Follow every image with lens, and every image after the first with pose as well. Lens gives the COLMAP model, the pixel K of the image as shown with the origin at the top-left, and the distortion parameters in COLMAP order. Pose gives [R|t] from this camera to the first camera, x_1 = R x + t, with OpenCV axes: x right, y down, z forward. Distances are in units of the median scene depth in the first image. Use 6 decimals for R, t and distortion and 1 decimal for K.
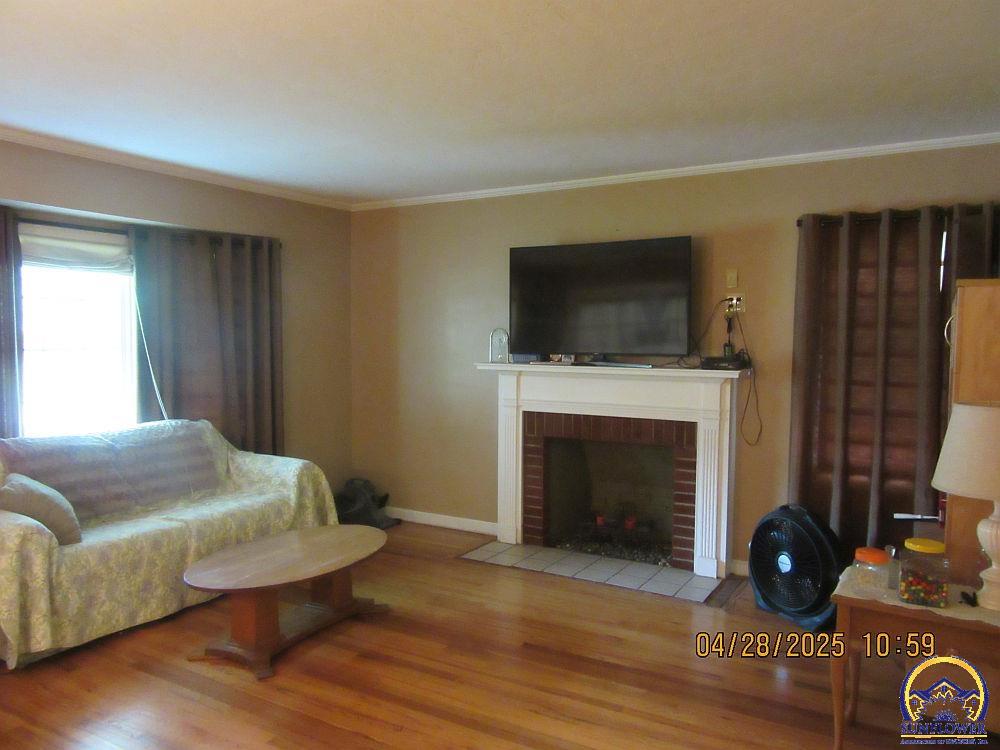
lens RADIAL K [[748.2, 0, 500.0], [0, 748.2, 375.0], [0, 0, 1]] dist [-0.042341, 0.036927]
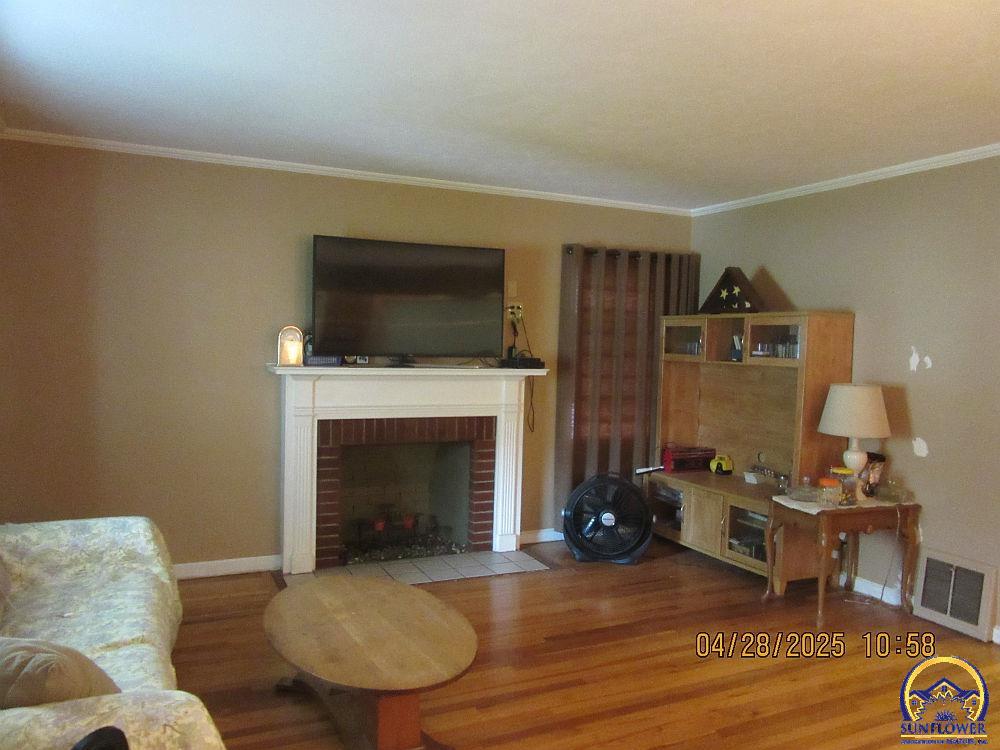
lens RADIAL K [[748.2, 0, 500.0], [0, 748.2, 375.0], [0, 0, 1]] dist [-0.042341, 0.036927]
pose [[0.557819, -0.028685, 0.829467, -0.638451], [0.023194, 0.999551, 0.018969, -0.018568], [-0.829638, 0.008657, 0.558234, 0.359152]]
